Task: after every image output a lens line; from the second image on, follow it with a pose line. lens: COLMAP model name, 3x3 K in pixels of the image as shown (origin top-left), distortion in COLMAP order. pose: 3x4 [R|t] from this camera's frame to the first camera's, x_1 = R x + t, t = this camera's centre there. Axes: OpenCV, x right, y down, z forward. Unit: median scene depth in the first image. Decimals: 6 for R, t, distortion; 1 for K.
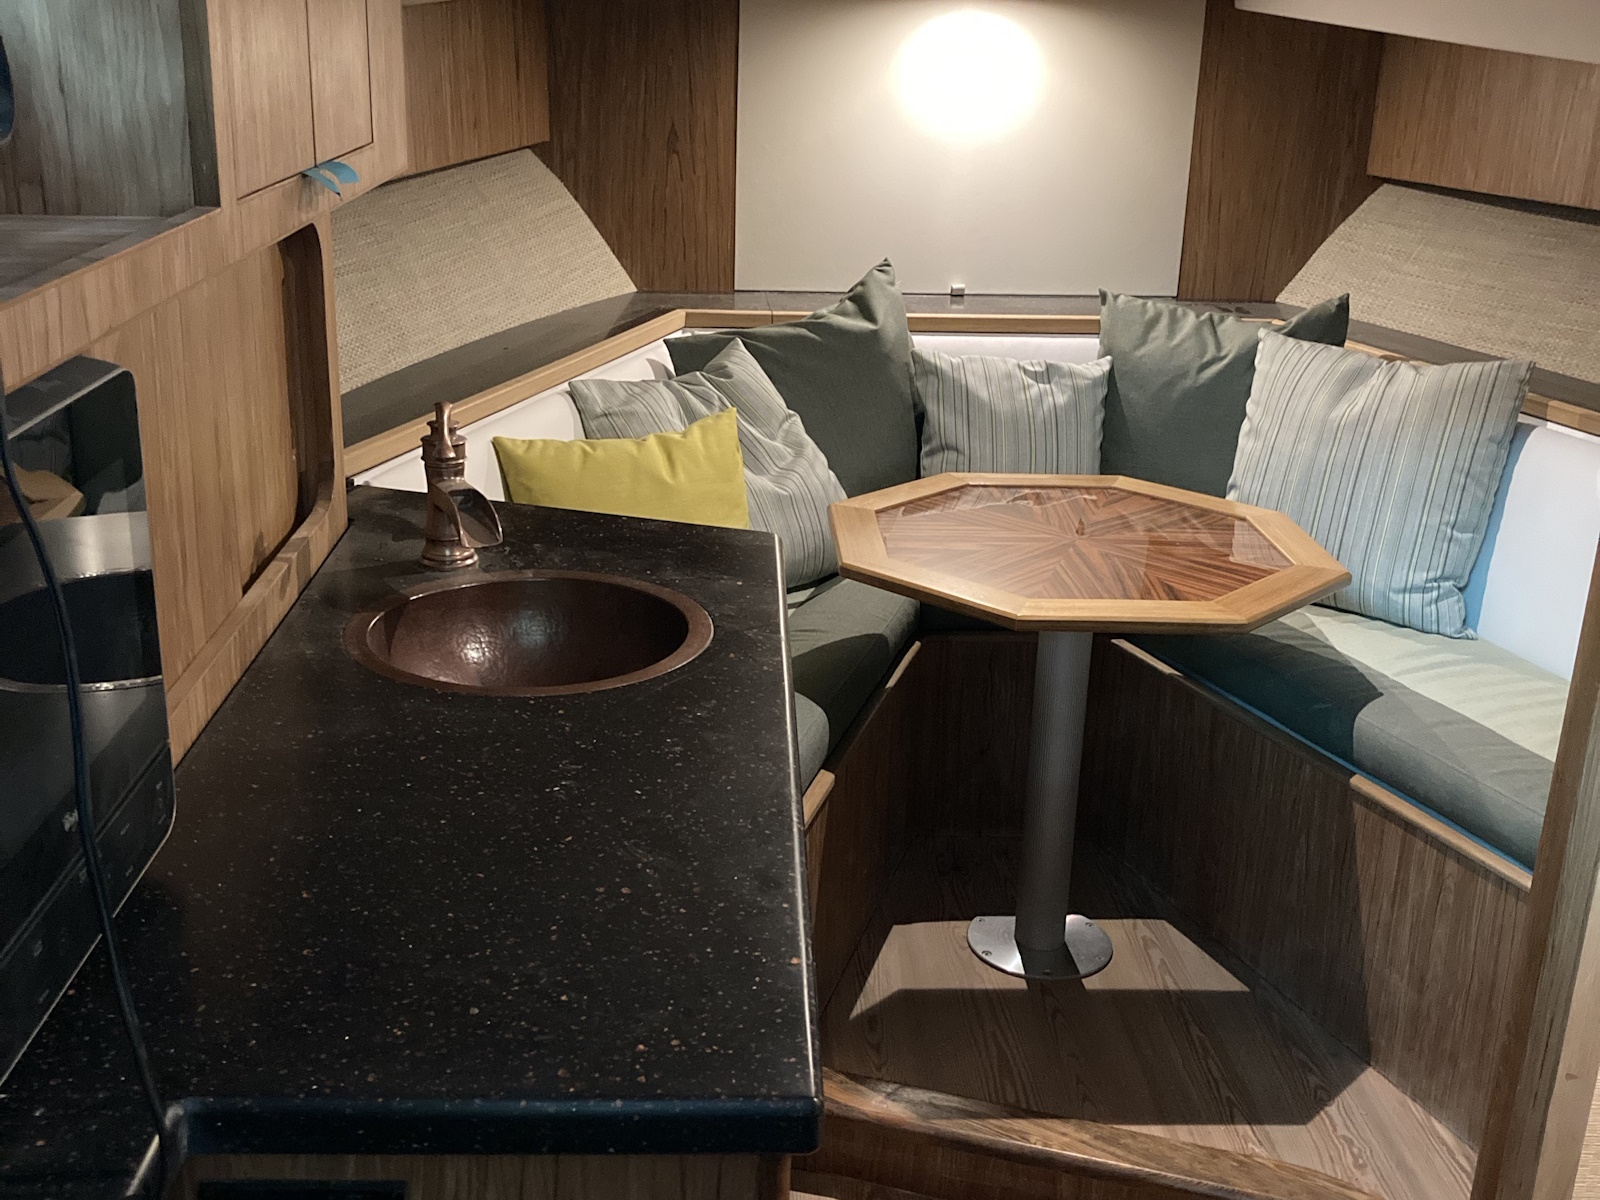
lens RADIAL K [[1751.7, 0, 804.4], [0, 1751.7, 594.0], [0, 0, 1]] dist [0.134409, -0.423097]
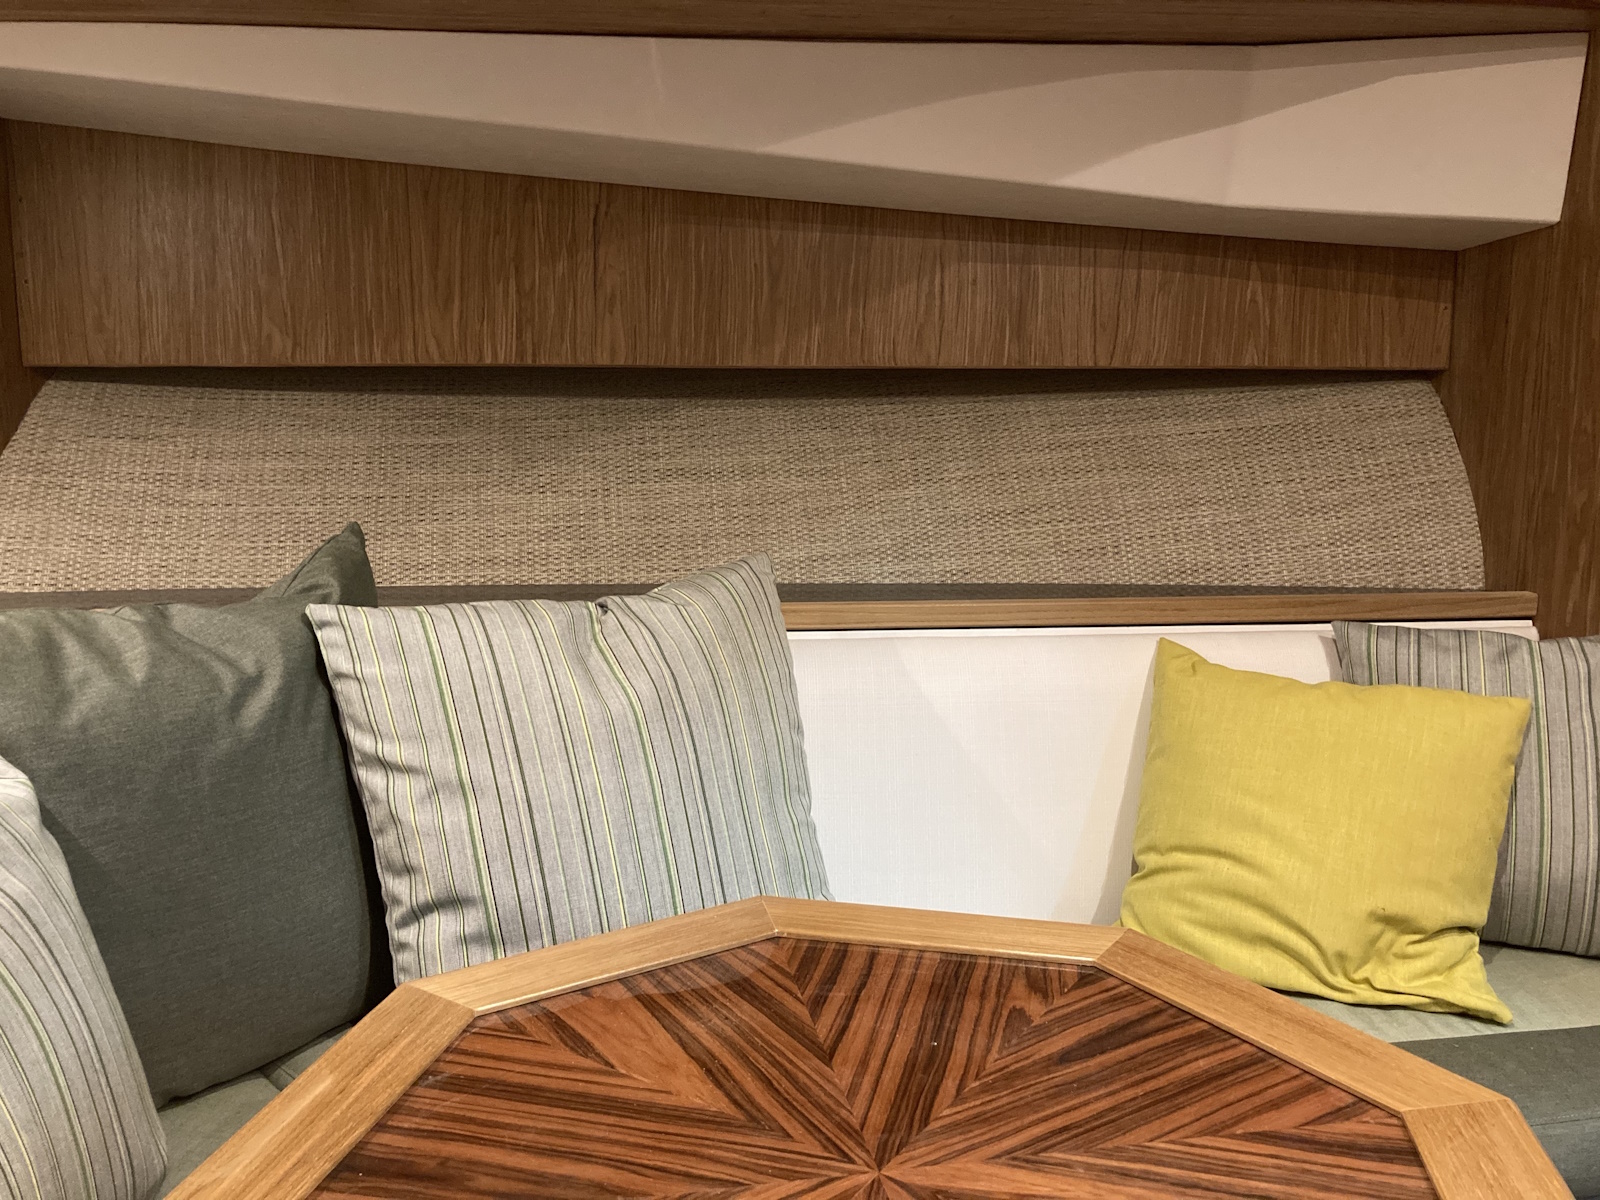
lens RADIAL K [[1286.8, 0, 776.0], [0, 1286.8, 656.8], [0, 0, 1]] dist [0.072004, -0.081821]
pose [[0.262985, -0.234589, 0.935846, -0.069147], [0.311968, 0.938557, 0.147601, -0.150133], [-0.912970, 0.253137, 0.320011, 0.755885]]
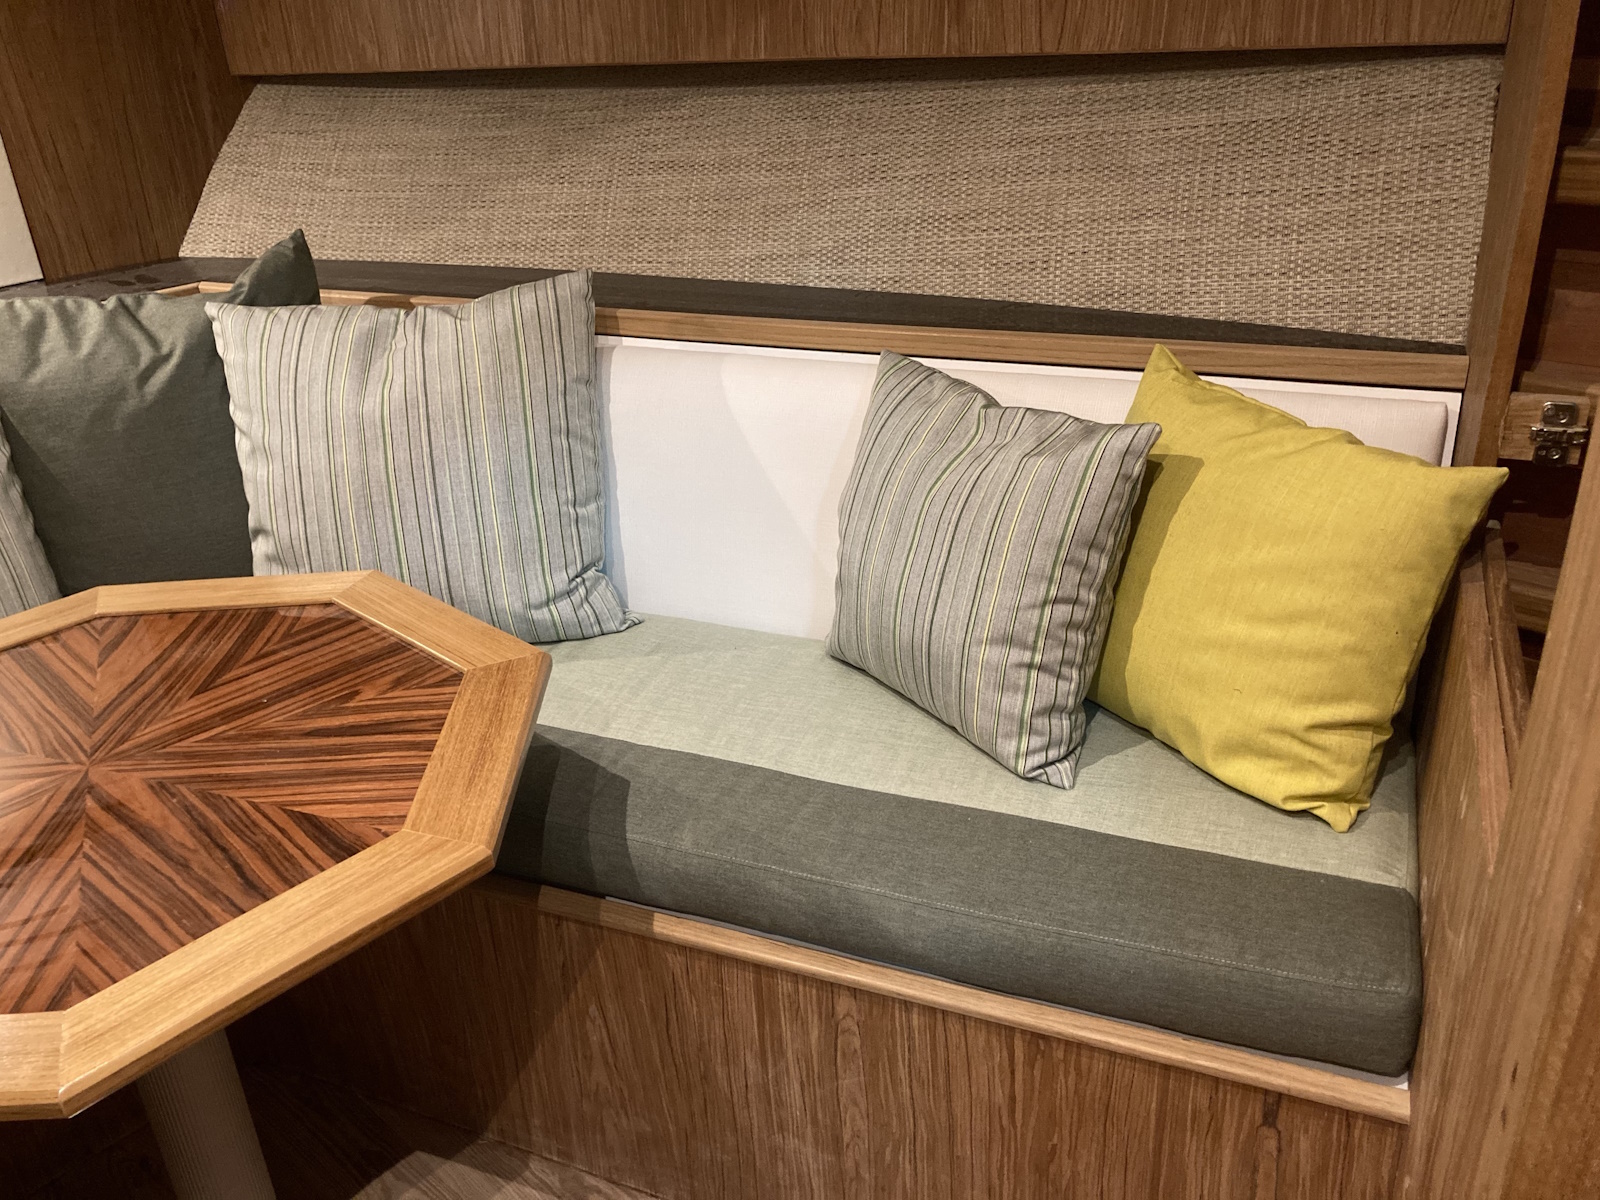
lens RADIAL K [[1332.9, 0, 795.4], [0, 1332.9, 591.0], [0, 0, 1]] dist [-0.002725, 0.007626]
pose [[0.721868, -0.368731, 0.585614, 0.074526], [0.297342, 0.929393, 0.218668, -0.090136], [-0.624896, 0.016278, 0.780539, 0.439756]]
